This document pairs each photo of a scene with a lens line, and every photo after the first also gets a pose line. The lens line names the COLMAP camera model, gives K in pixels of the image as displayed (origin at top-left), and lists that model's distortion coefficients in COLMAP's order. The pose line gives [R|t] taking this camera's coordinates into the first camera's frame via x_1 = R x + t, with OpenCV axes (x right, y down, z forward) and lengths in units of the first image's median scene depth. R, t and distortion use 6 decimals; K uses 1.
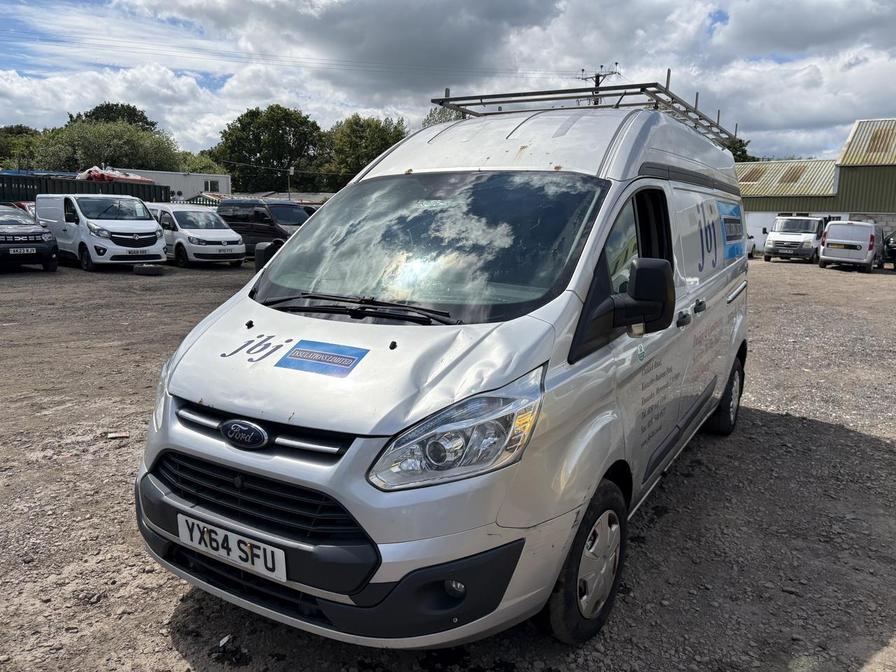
lens RADIAL K [[659.8, 0, 446.3], [0, 659.8, 335.7], [0, 0, 1]] dist [0.030338, -0.024612]
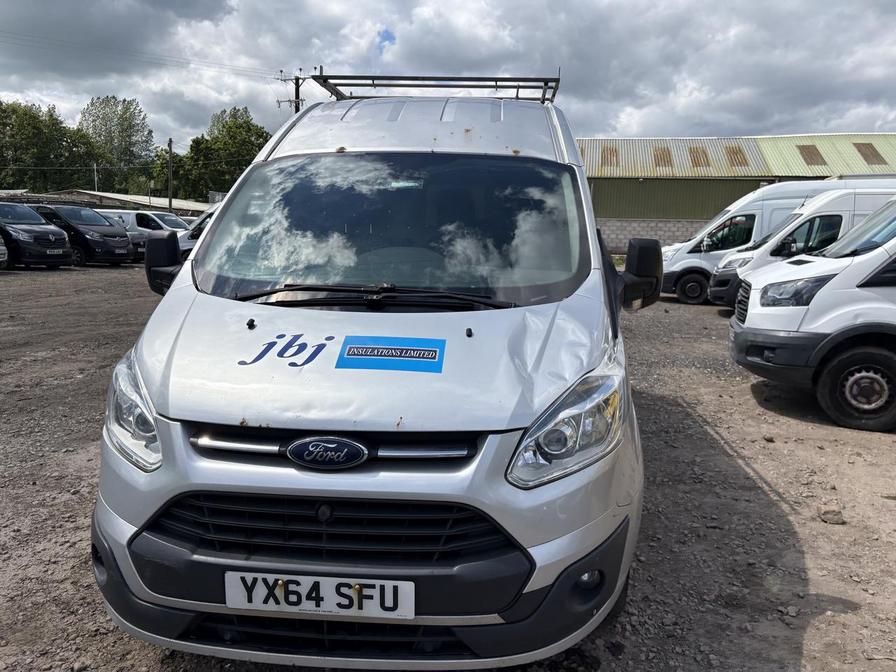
lens RADIAL K [[659.8, 0, 445.8], [0, 659.8, 332.7], [0, 0, 1]] dist [0.030338, -0.024612]
pose [[0.898809, -0.068257, 0.432993, -0.500798], [0.072531, 0.997344, 0.006662, 0.006426], [-0.432297, 0.025417, 0.901373, 0.197396]]
